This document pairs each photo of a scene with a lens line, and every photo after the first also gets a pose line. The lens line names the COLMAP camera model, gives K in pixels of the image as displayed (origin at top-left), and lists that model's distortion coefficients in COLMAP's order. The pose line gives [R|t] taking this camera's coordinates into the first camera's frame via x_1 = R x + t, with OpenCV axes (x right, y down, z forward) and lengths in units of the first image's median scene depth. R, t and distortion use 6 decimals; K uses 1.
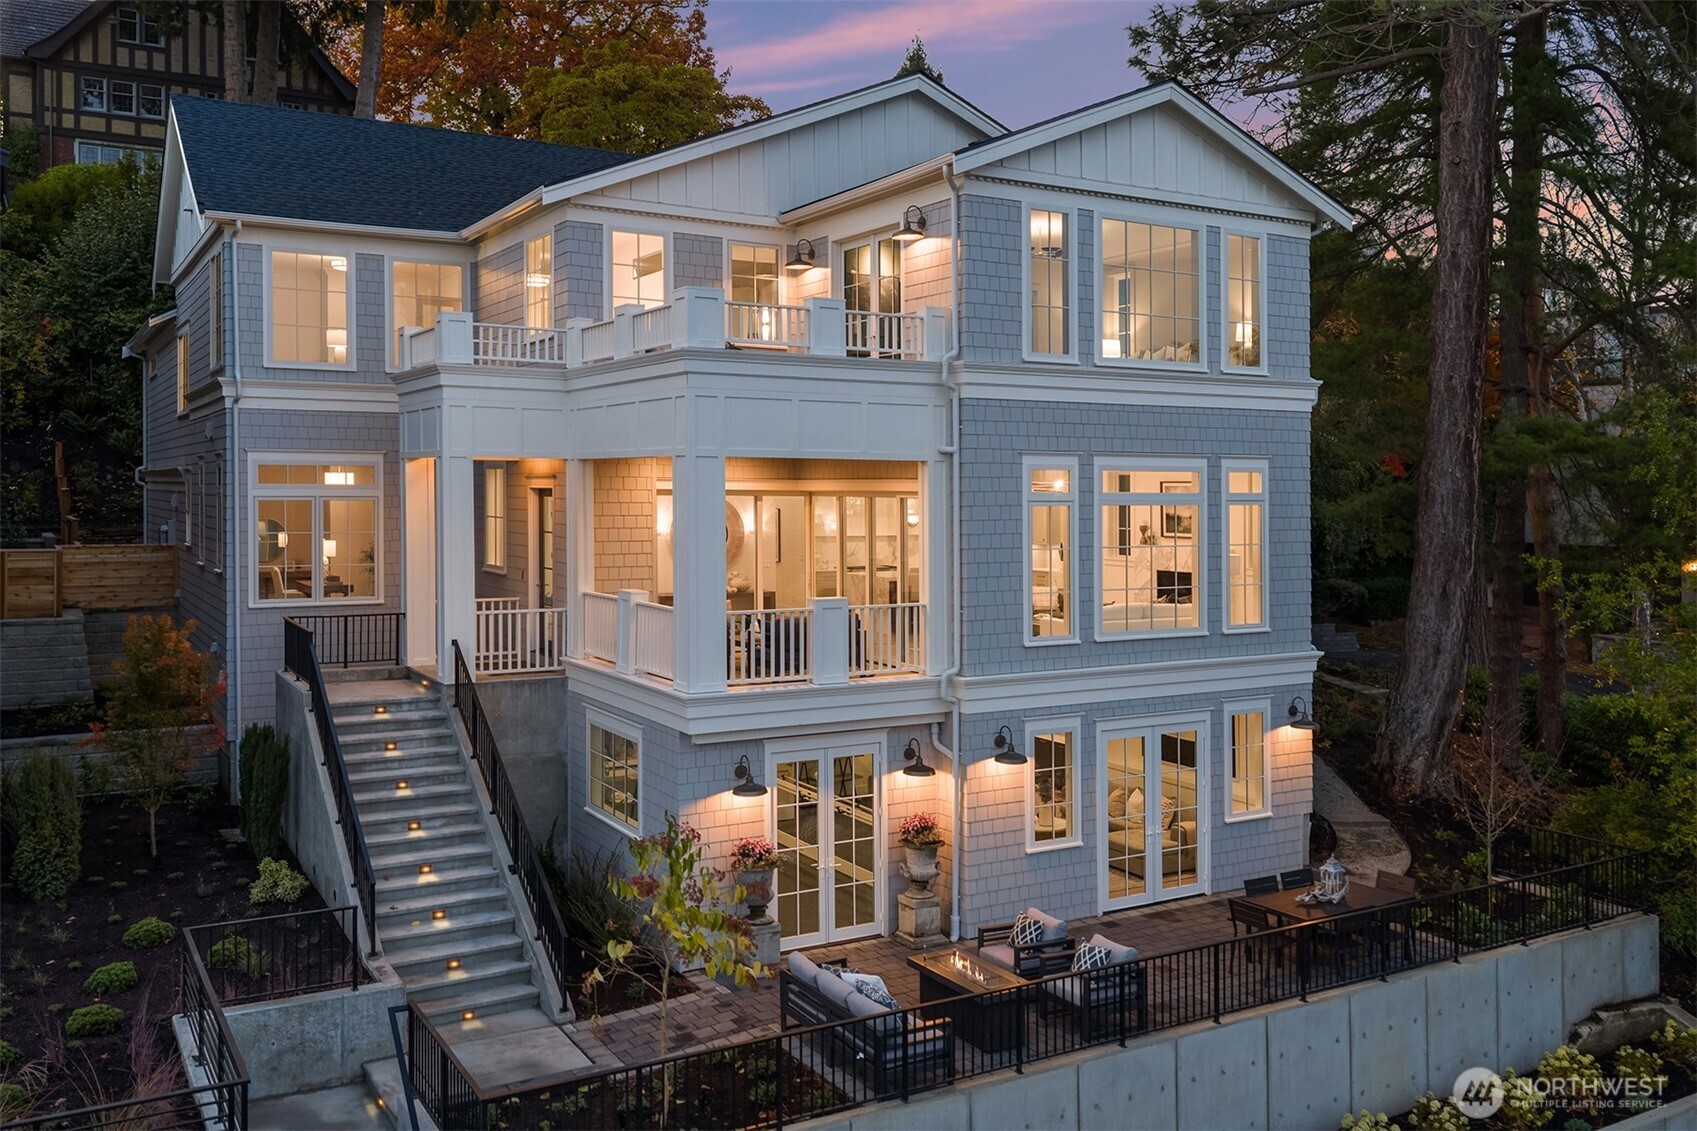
lens RADIAL K [[1425.7, 0, 848.4], [0, 1425.7, 623.2], [0, 0, 1]] dist [0.003488, -0.002730]
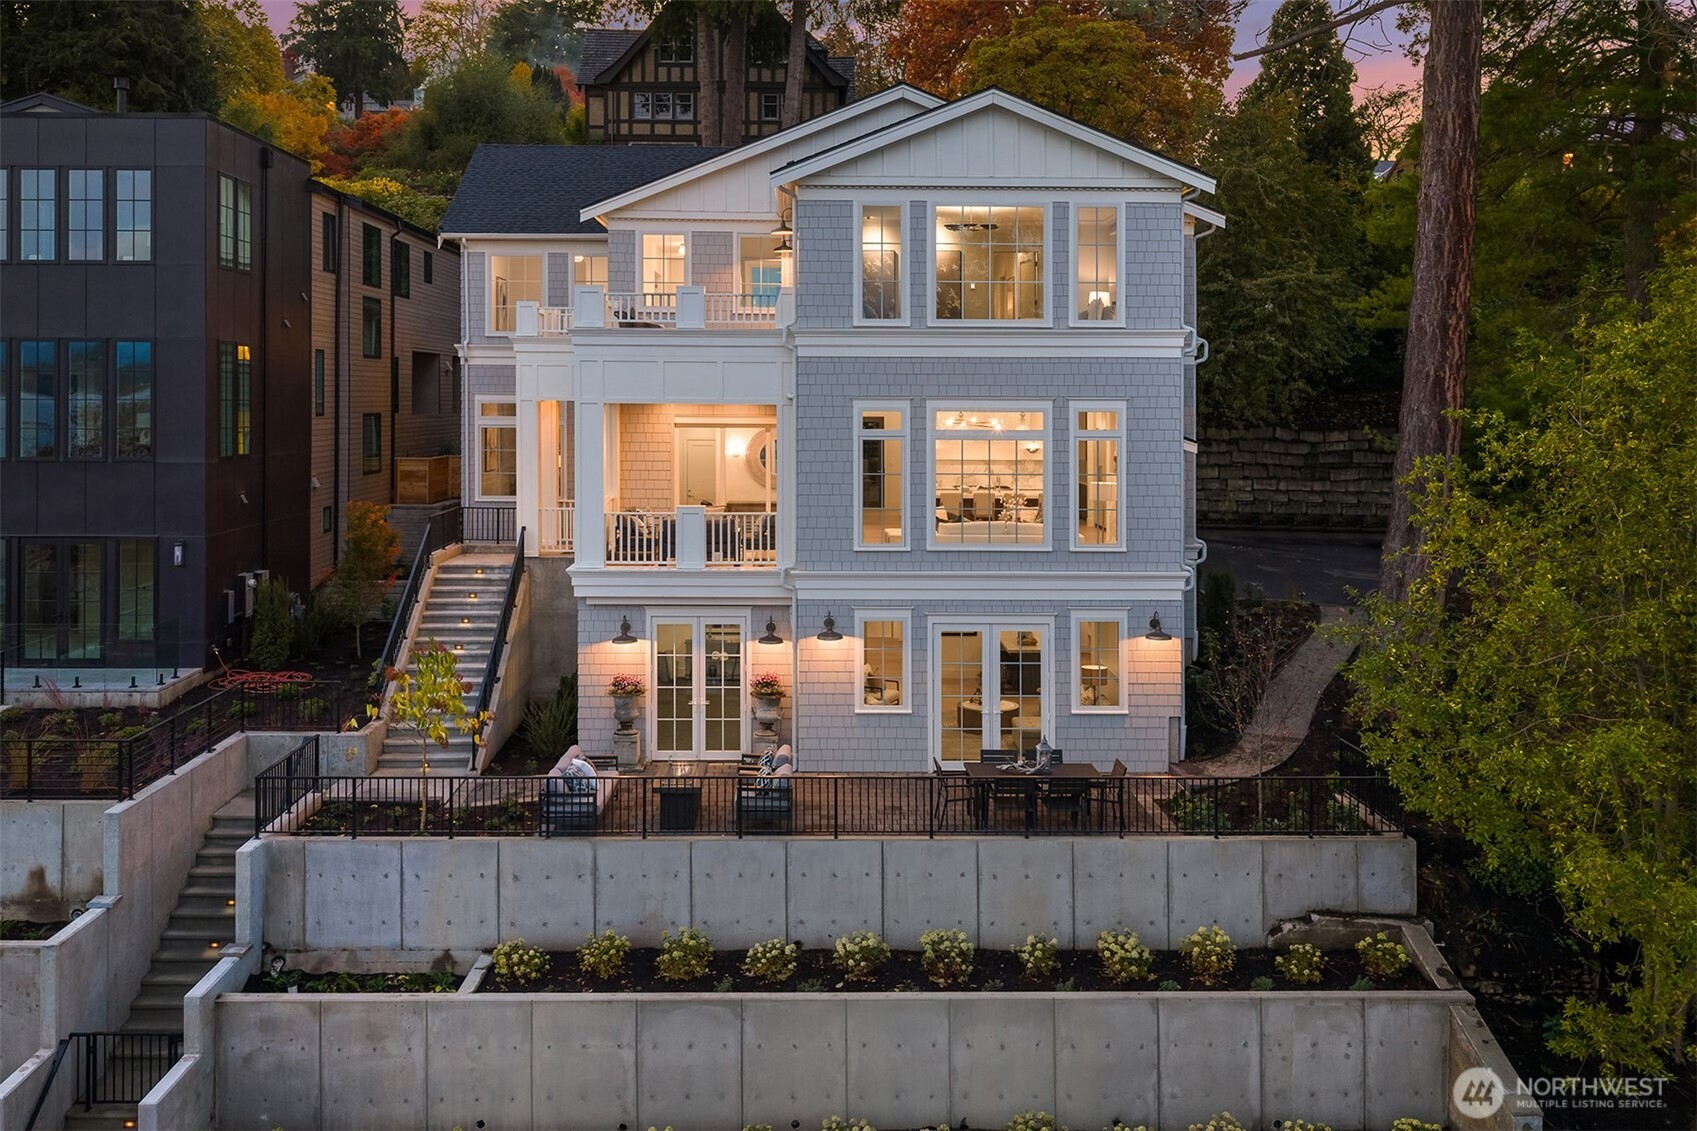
lens RADIAL K [[1411.1, 0, 848.5], [0, 1411.1, 565.5], [0, 0, 1]] dist [0.006695, -0.002791]
pose [[0.878965, 0.055851, -0.473604, 0.678353], [-0.046398, 0.998422, 0.031631, -0.009225], [0.474624, -0.005829, 0.880170, -0.105690]]
